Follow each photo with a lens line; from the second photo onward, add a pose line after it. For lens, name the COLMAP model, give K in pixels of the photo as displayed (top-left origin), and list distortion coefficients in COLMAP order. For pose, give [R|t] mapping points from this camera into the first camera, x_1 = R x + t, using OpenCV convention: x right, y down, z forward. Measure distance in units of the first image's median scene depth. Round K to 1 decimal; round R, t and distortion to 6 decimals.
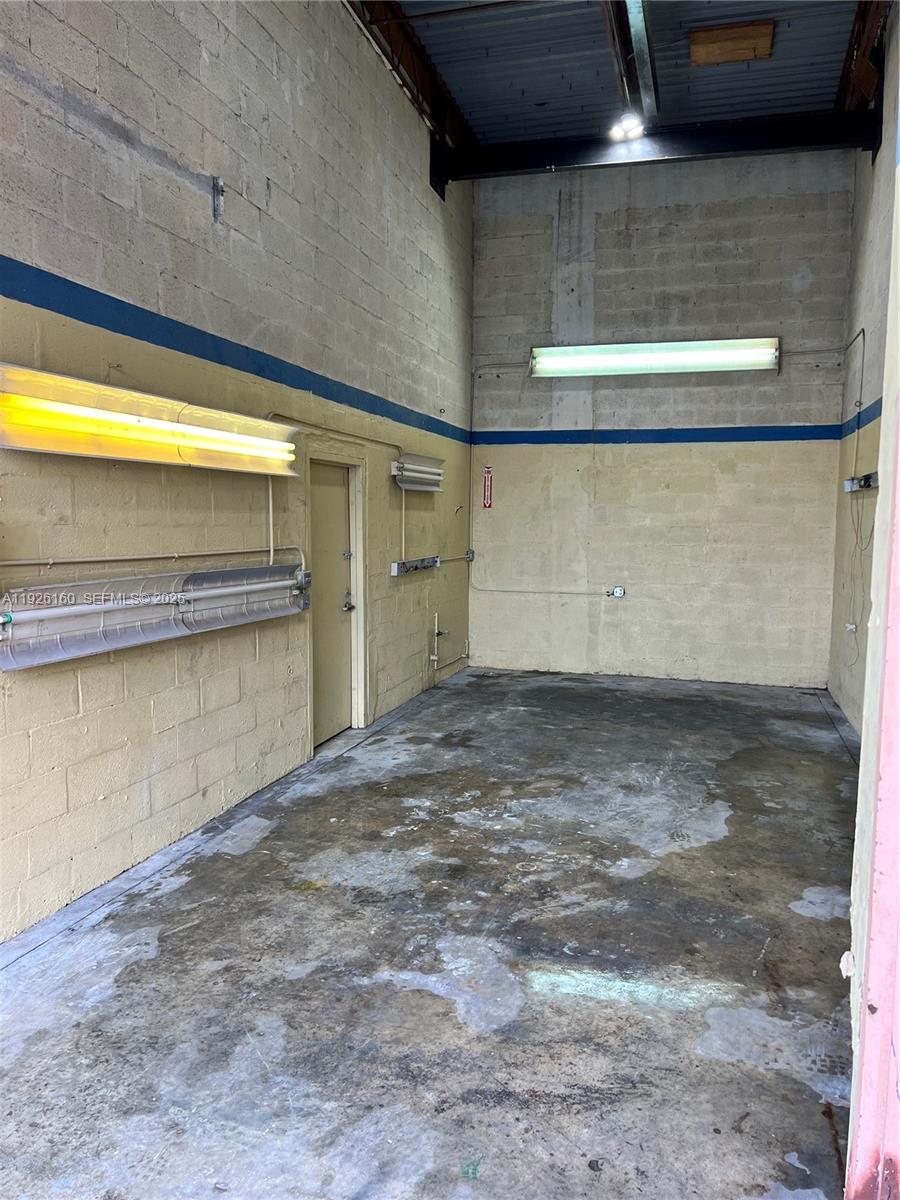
lens RADIAL K [[906.5, 0, 450.0], [0, 906.5, 600.0], [0, 0, 1]] dist [0.020945, -0.007264]
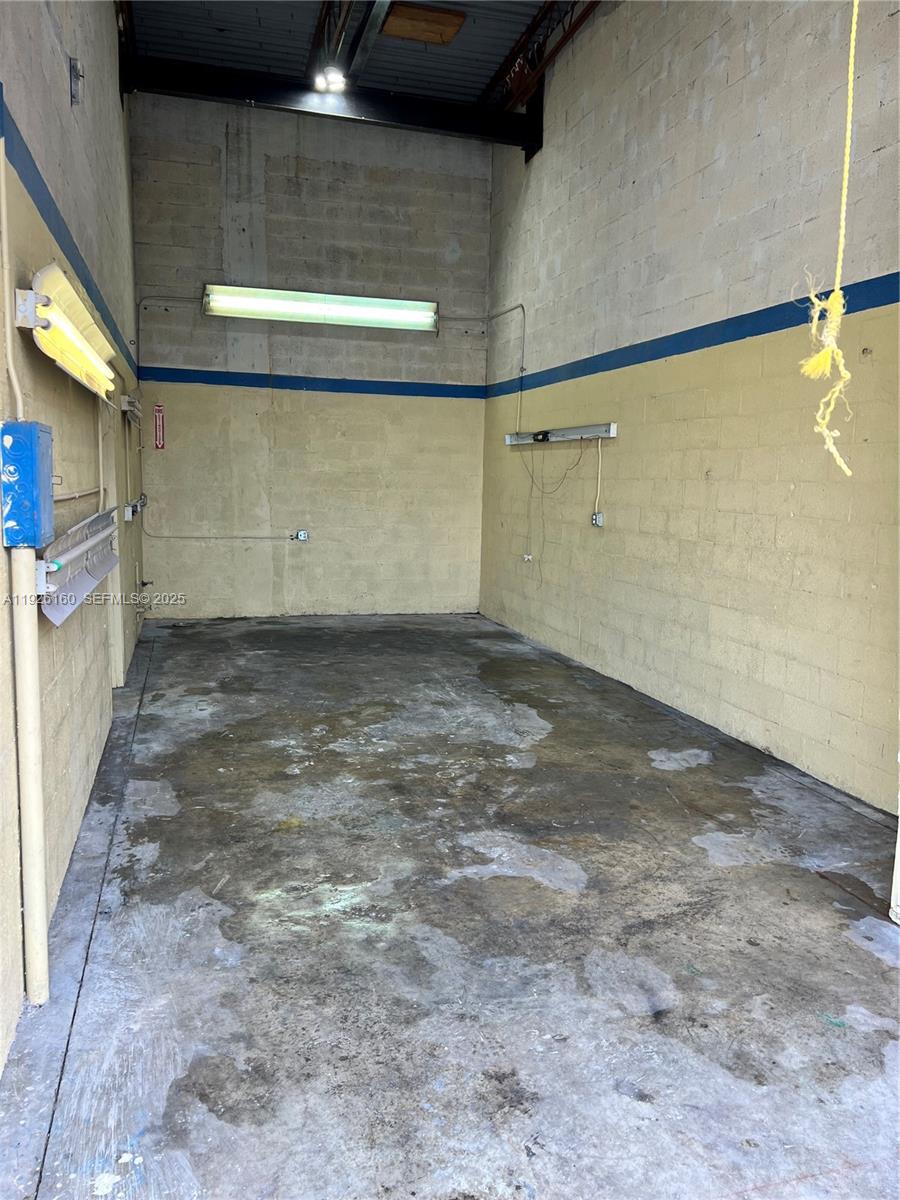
lens RADIAL K [[905.5, 0, 449.7], [0, 905.5, 593.7], [0, 0, 1]] dist [0.058862, -0.080977]
pose [[0.850508, -0.060237, 0.522502, -0.259274], [0.035471, 0.997727, 0.057286, 0.005192], [-0.524765, -0.030188, 0.850711, 0.032937]]
